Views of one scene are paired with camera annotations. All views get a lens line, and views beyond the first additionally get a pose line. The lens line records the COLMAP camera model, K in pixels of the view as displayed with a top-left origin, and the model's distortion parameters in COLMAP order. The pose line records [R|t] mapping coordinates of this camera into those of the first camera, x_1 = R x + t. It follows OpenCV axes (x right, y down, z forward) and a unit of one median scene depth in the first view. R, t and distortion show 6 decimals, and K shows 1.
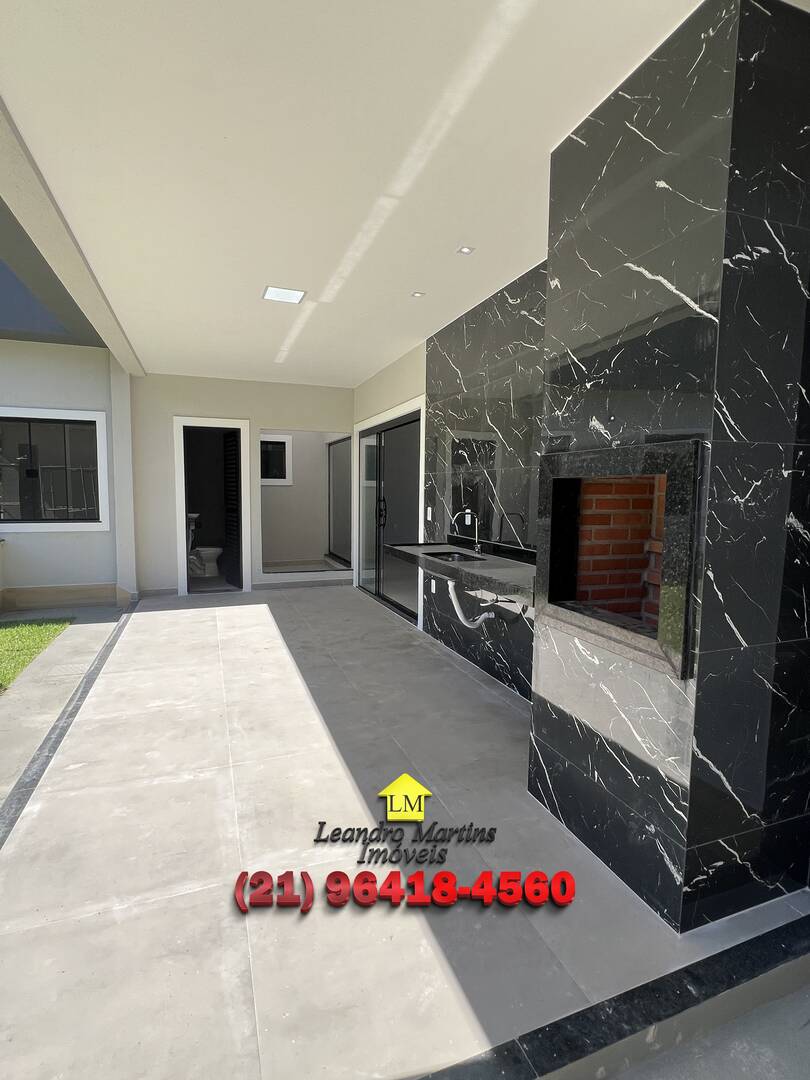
lens RADIAL K [[545.5, 0, 405.0], [0, 545.5, 540.0], [0, 0, 1]] dist [-0.001101, -0.000356]
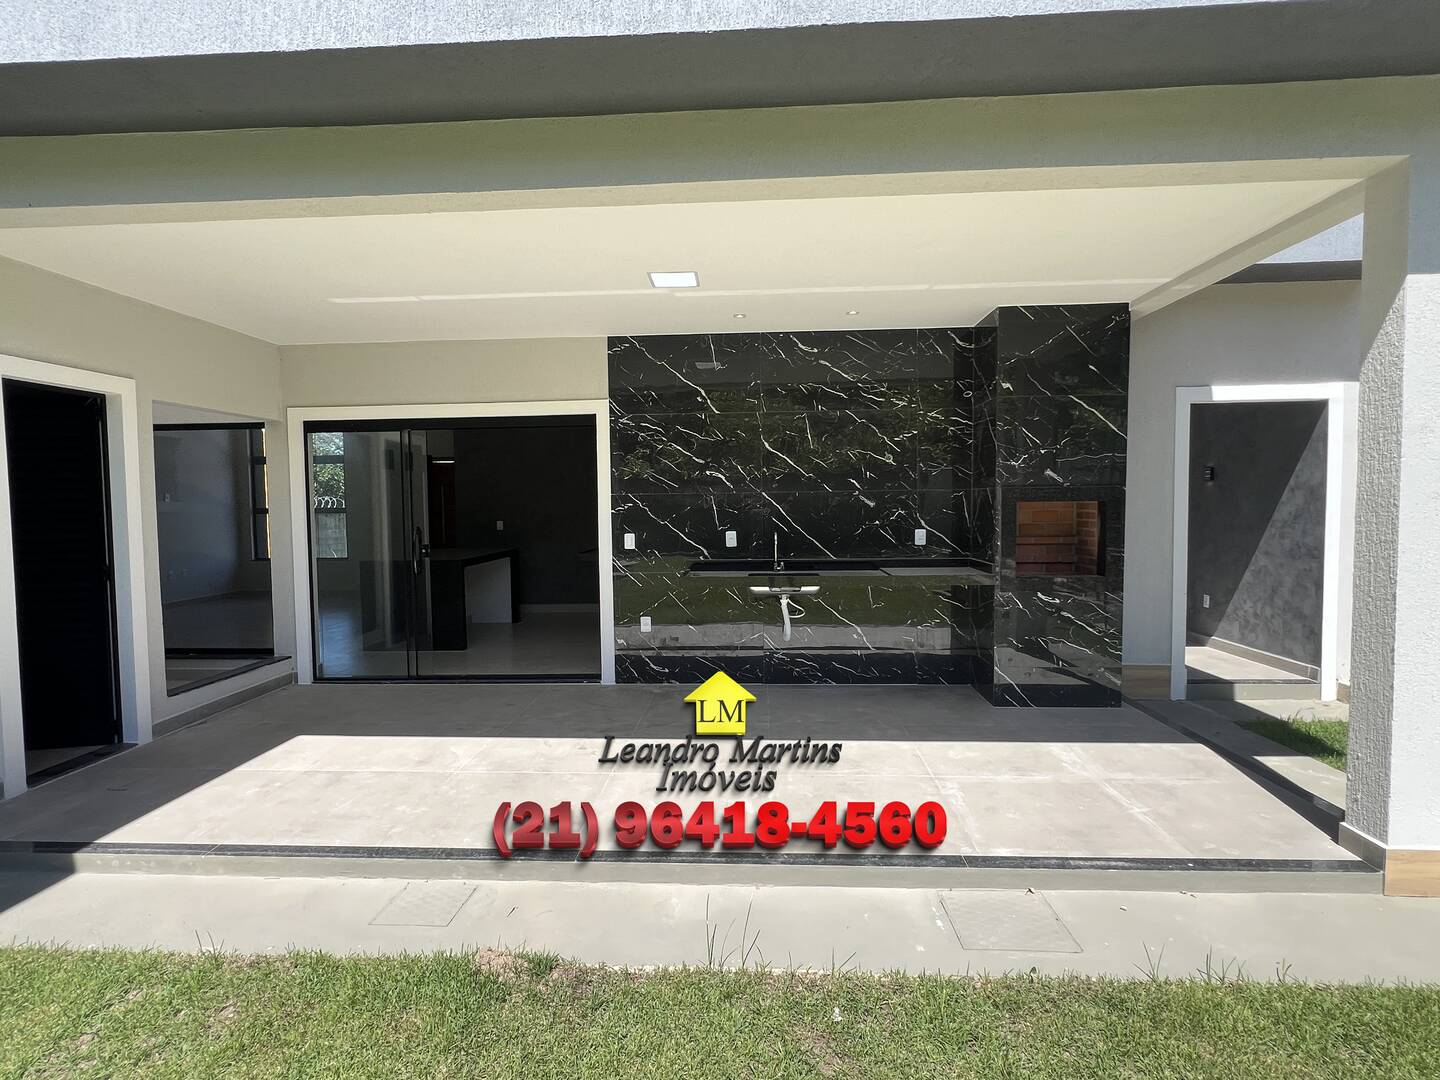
lens RADIAL K [[727.4, 0, 716.7], [0, 727.4, 537.0], [0, 0, 1]] dist [-0.001101, -0.000356]
pose [[0.400300, -0.059673, 0.914439, -1.310825], [0.101404, 0.994634, 0.020516, -0.089683], [-0.910756, 0.084515, 0.404203, 0.580333]]
